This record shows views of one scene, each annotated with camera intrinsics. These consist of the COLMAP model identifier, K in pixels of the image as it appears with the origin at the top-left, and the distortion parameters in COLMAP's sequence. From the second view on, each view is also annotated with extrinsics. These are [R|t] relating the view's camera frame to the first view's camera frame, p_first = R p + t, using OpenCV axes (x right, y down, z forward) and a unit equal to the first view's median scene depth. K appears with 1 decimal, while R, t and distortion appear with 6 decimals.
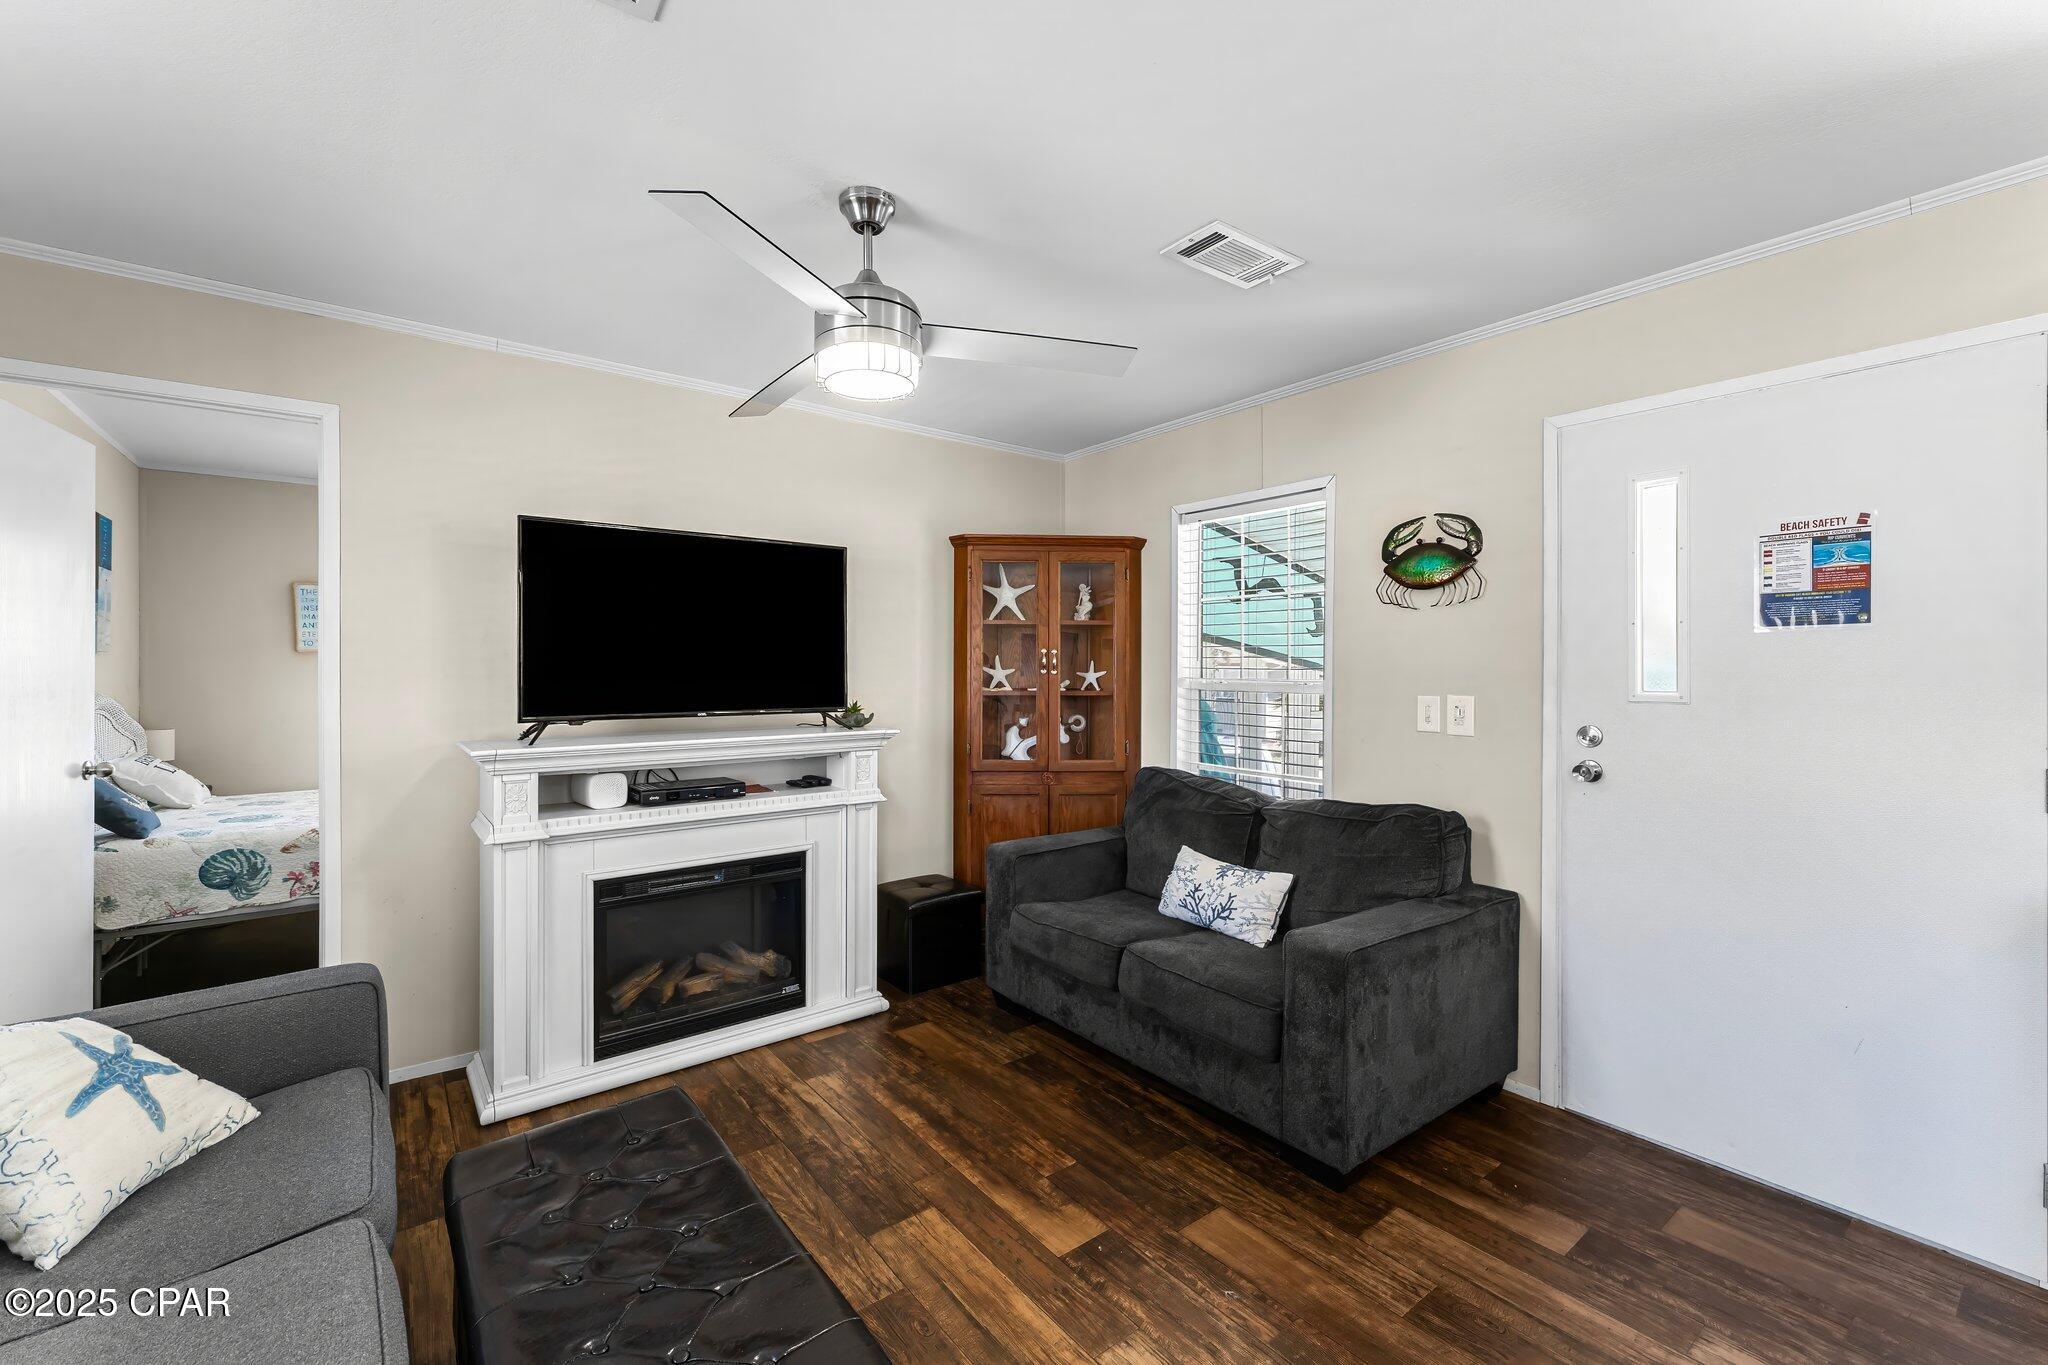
lens RADIAL K [[842.5, 0, 1016.4], [0, 842.5, 673.8], [0, 0, 1]] dist [-0.000876, -0.000189]
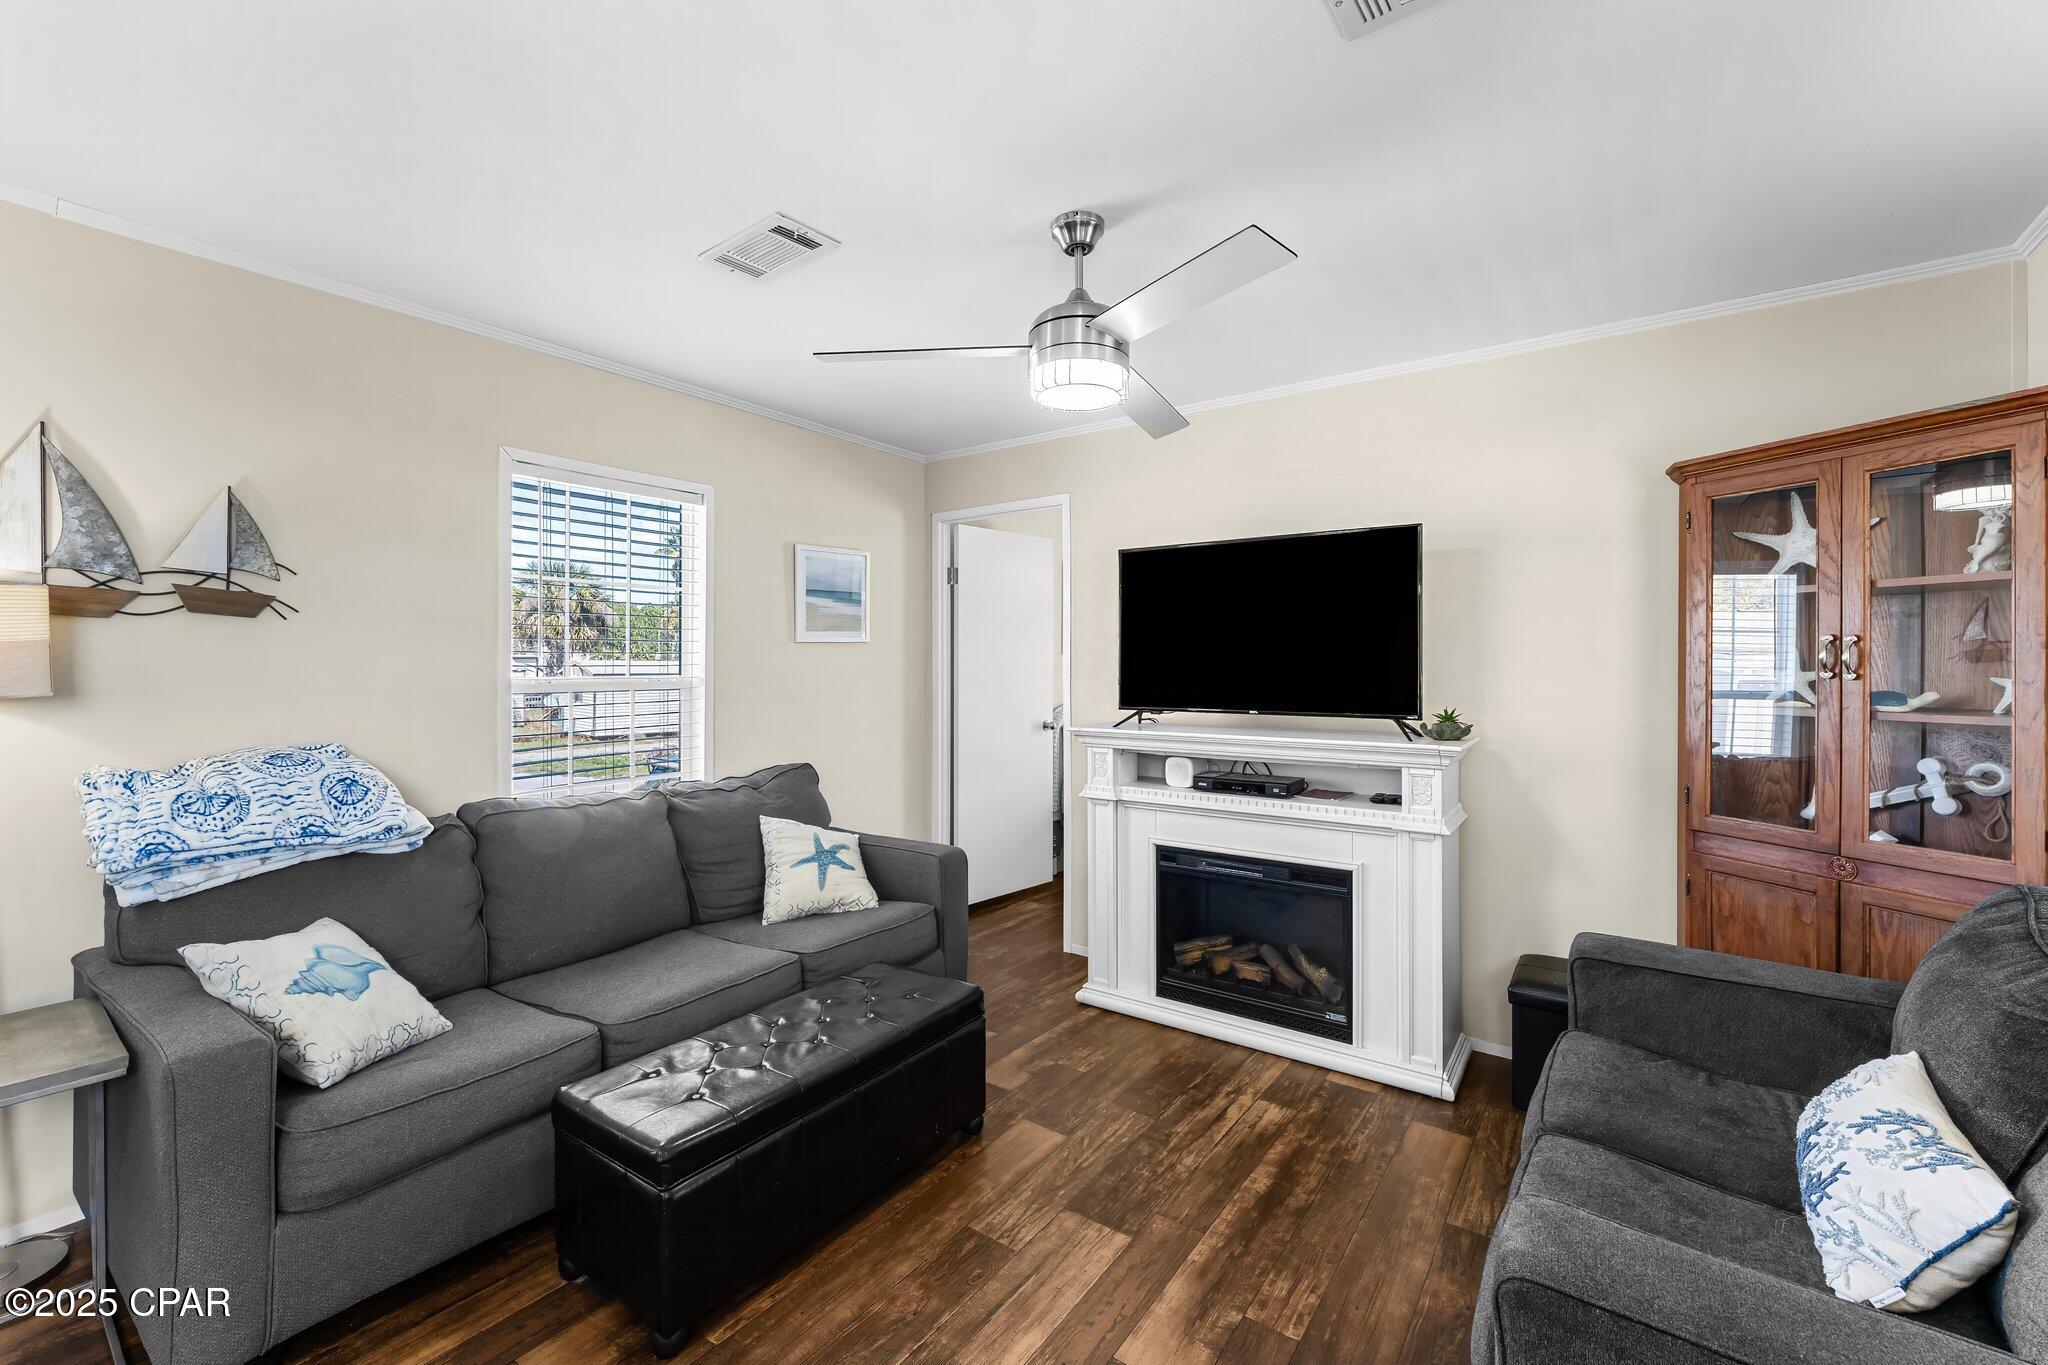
lens RADIAL K [[847.4, 0, 1018.6], [0, 847.4, 665.7], [0, 0, 1]] dist [-0.000968, -0.000142]
pose [[0.284786, -0.000984, -0.958591, 0.575755], [-0.009050, 0.999952, -0.003715, -0.002513], [0.958548, 0.009733, 0.284763, 0.447033]]
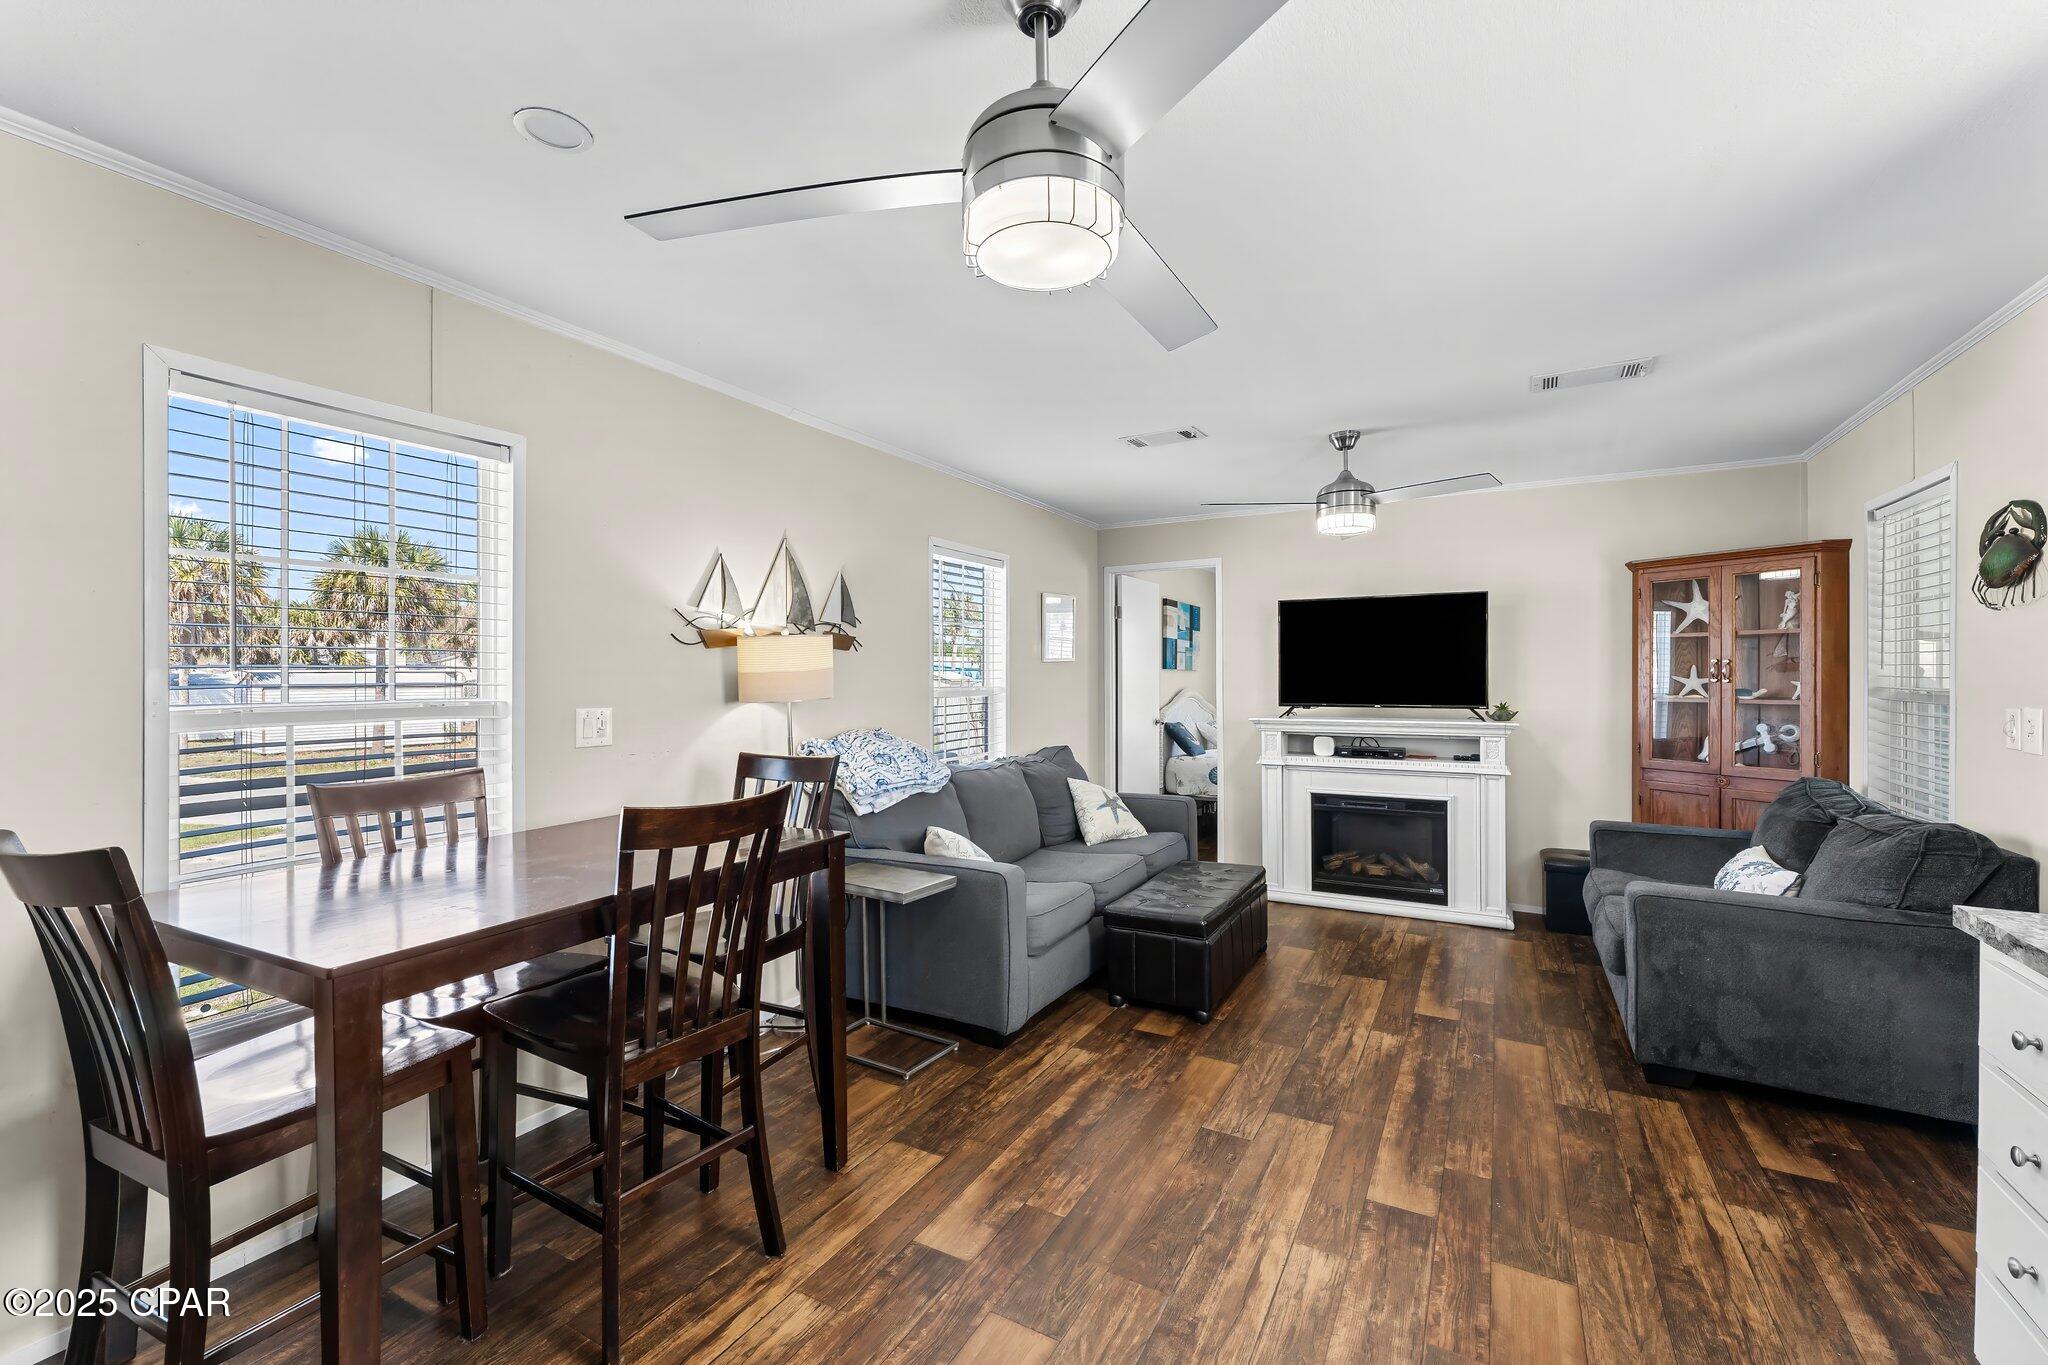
lens RADIAL K [[843.5, 0, 1026.1], [0, 843.5, 679.9], [0, 0, 1]] dist [0.000385, -0.000040]
pose [[0.396547, 0.000538, -0.918014, 0.915745], [-0.003565, 0.999993, -0.000954, 0.001467], [0.918008, 0.003651, 0.396546, -0.301826]]
